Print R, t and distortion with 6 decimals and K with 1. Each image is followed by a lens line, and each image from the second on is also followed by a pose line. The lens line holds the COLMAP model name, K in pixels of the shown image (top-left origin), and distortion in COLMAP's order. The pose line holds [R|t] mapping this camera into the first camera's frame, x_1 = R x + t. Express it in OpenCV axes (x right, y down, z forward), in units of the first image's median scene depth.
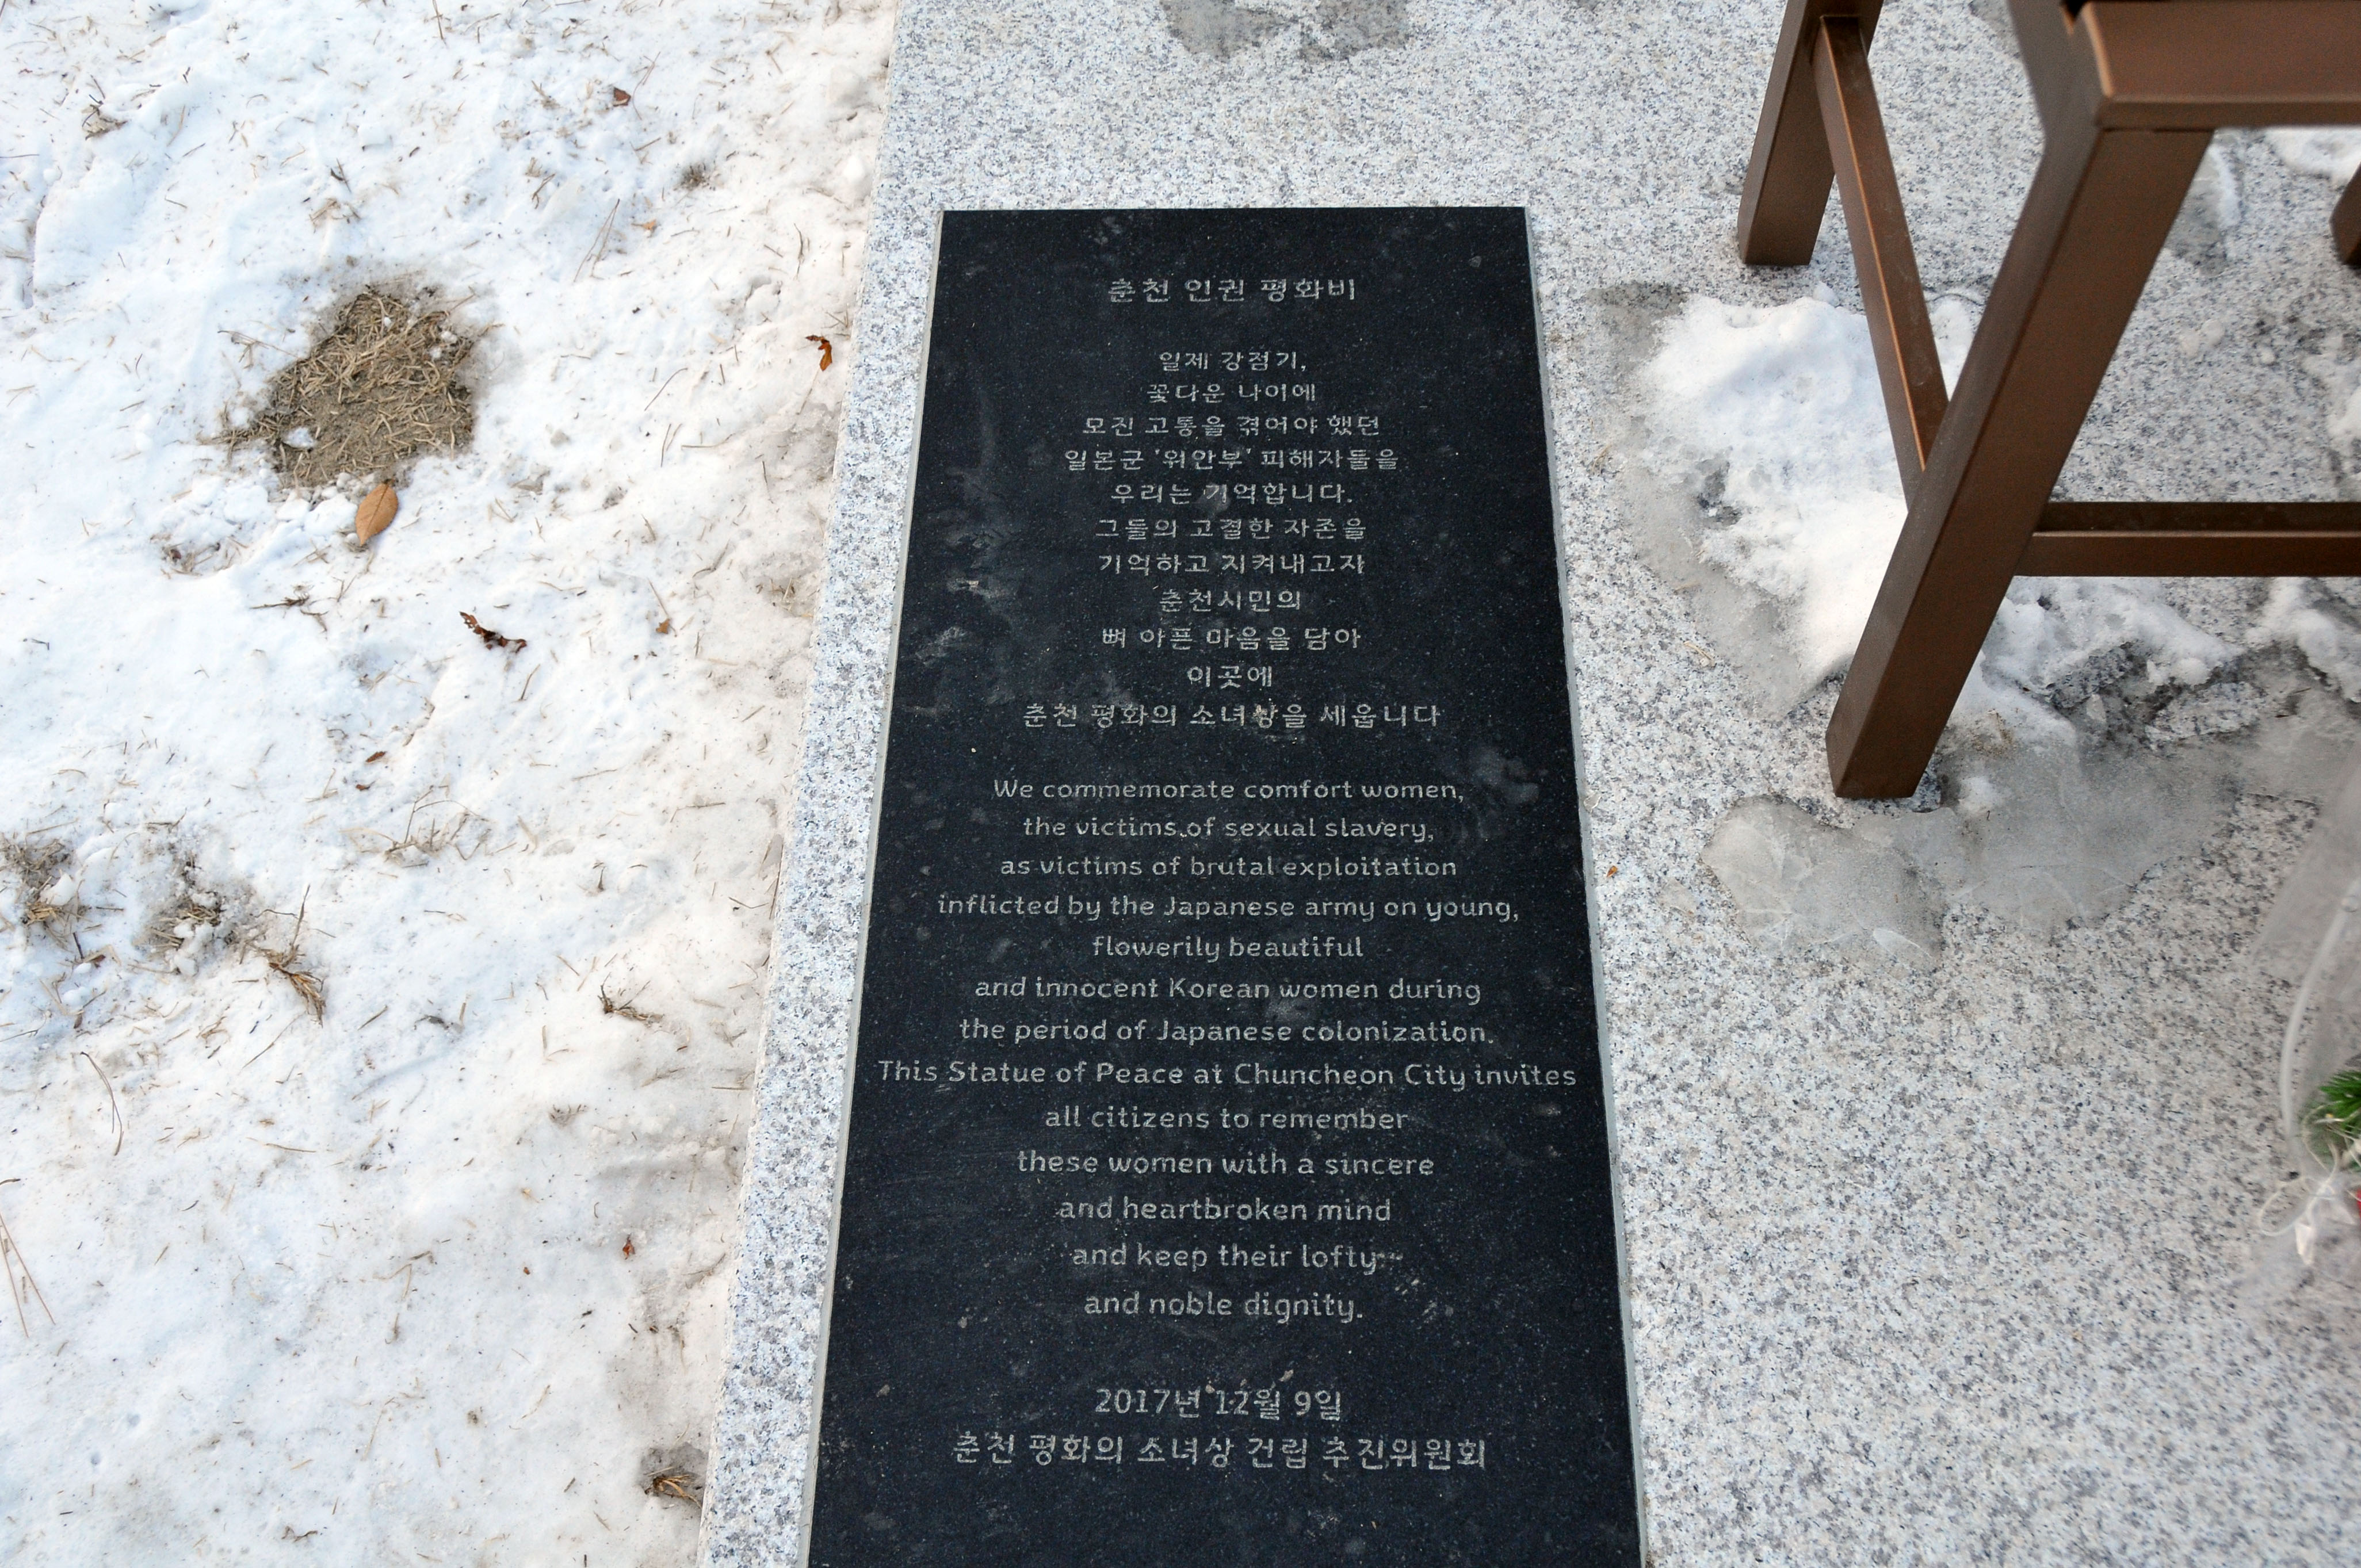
lens RADIAL K [[2254.2, 0, 1182.2], [0, 2254.2, 787.9], [0, 0, 1]] dist [-0.042549, 0.000000]
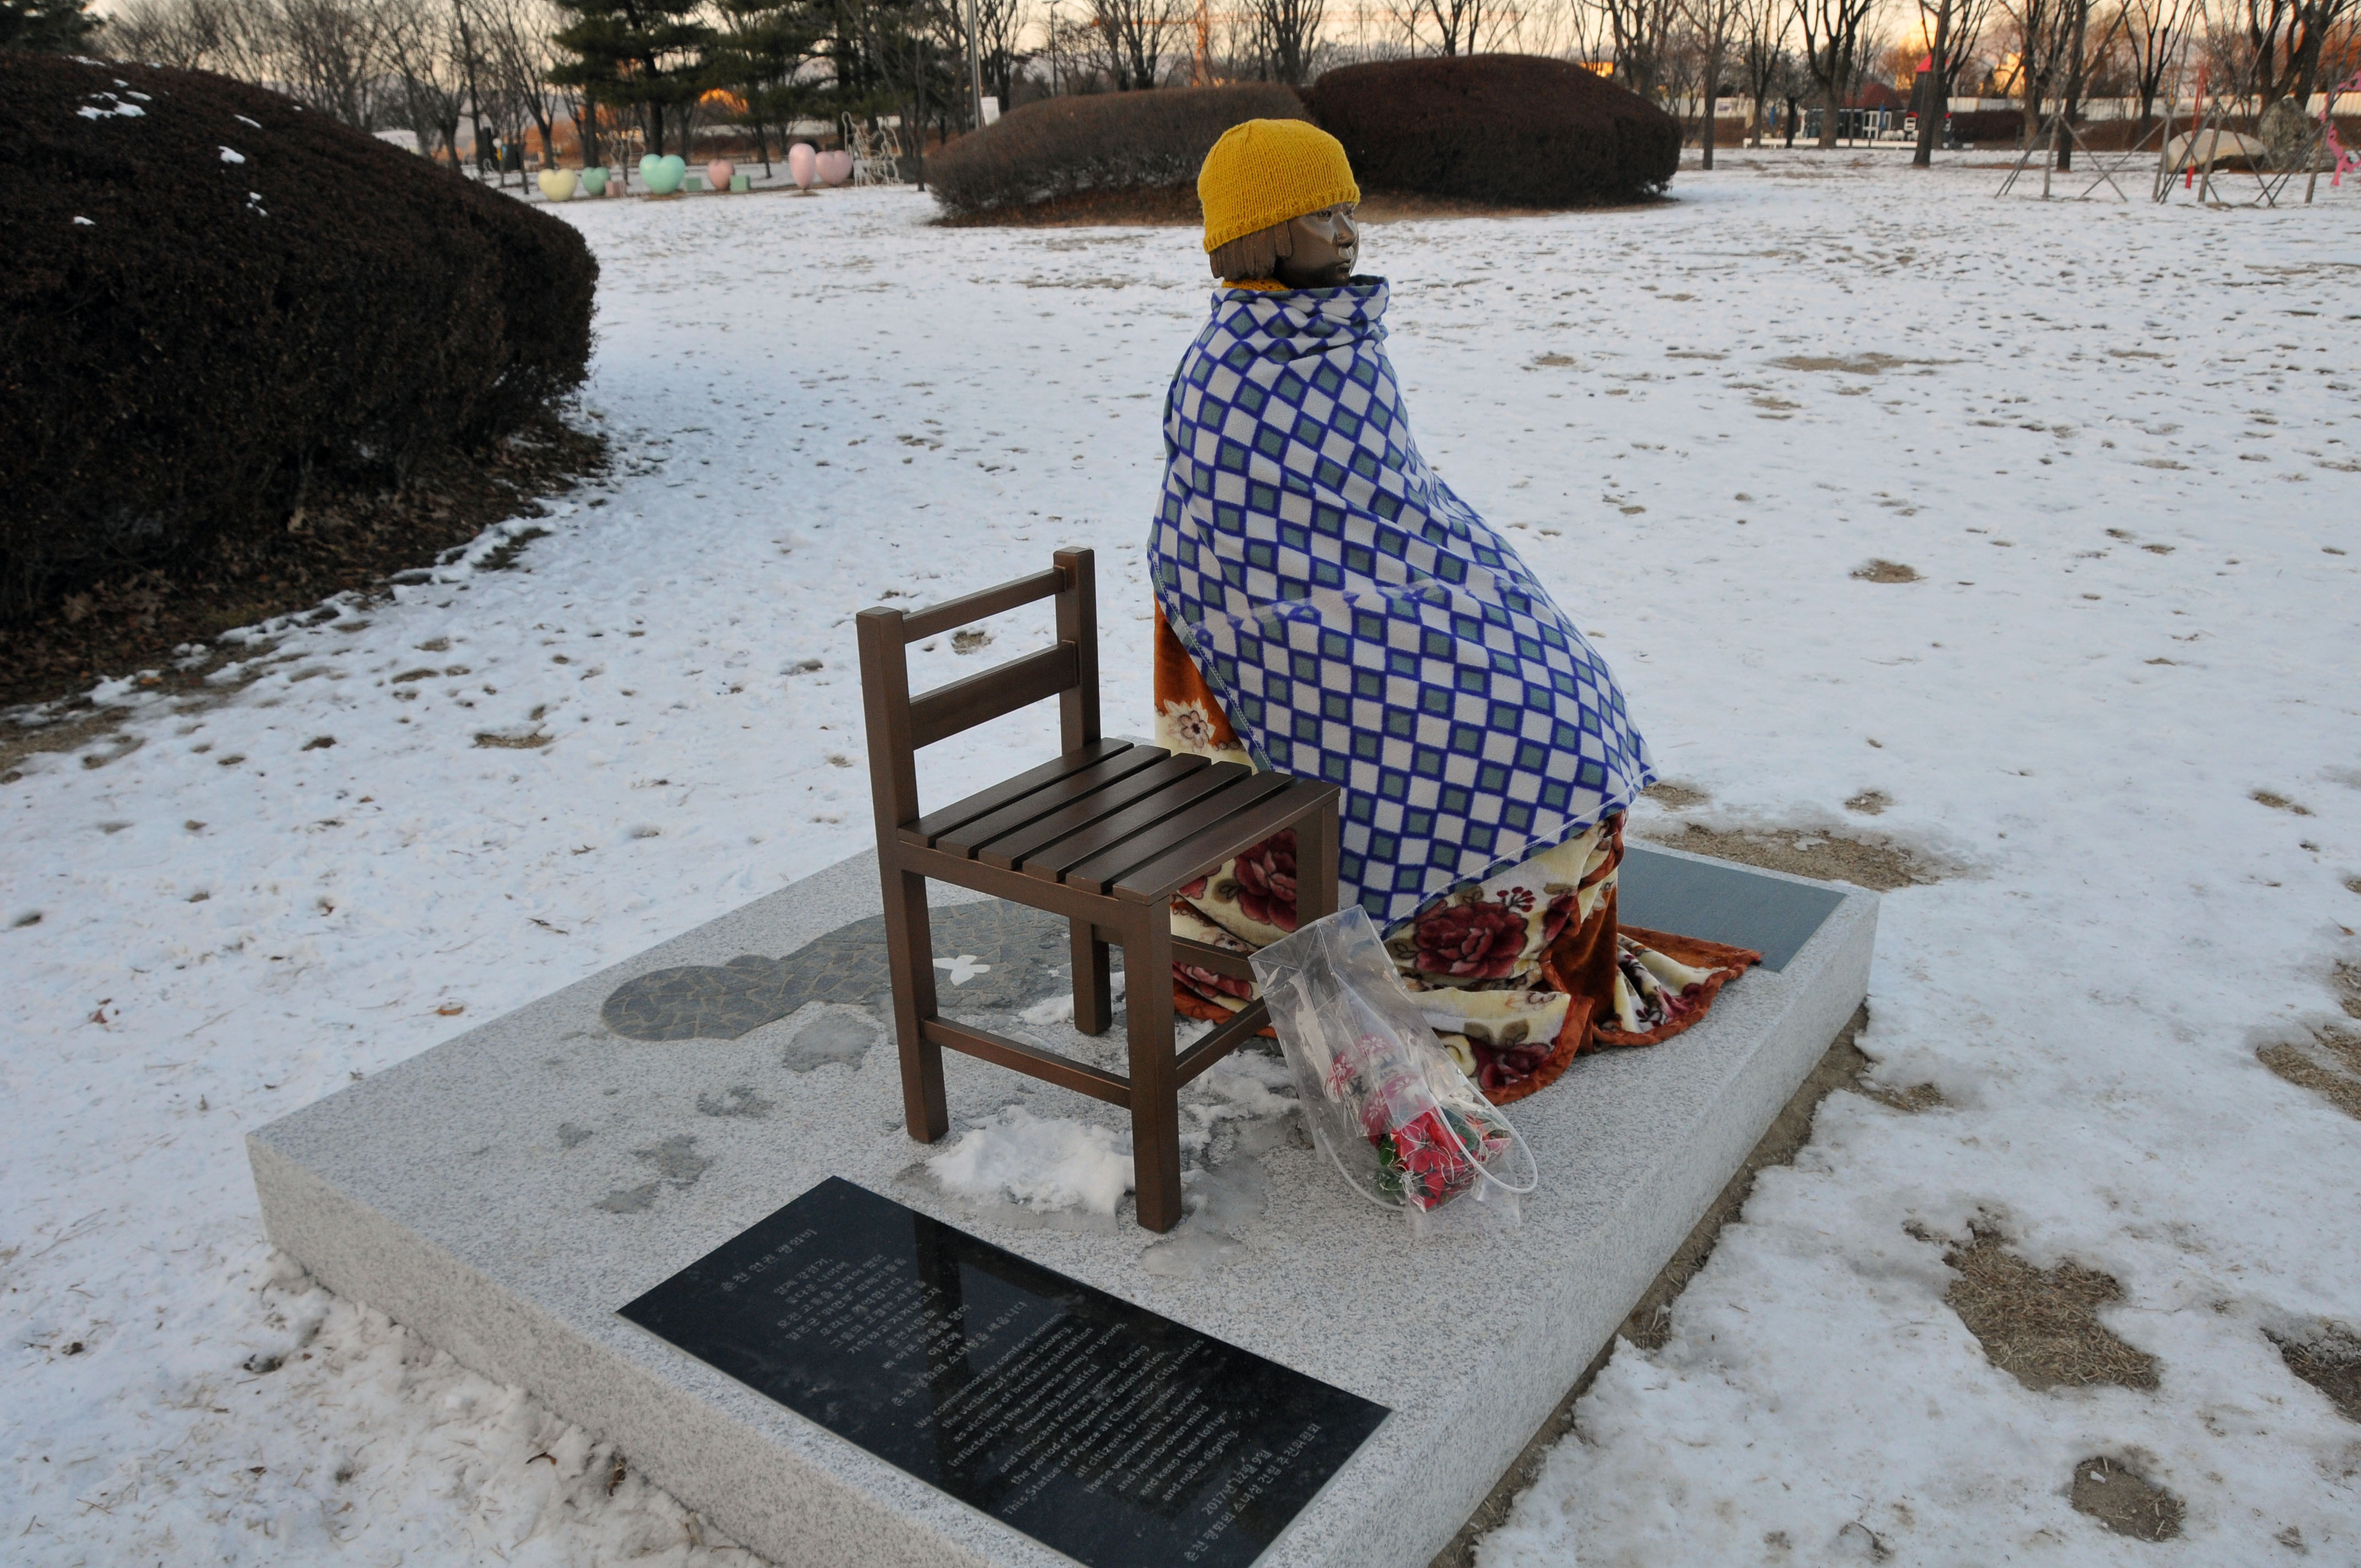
lens RADIAL K [[1830.8, 0, 1173.9], [0, 1830.8, 781.5], [0, 0, 1]] dist [0.012812, 0.002627]
pose [[0.578540, -0.283066, 0.764960, -1.085899], [0.694921, 0.662092, -0.280569, 0.248031], [-0.427055, 0.693907, 0.579756, -0.469951]]
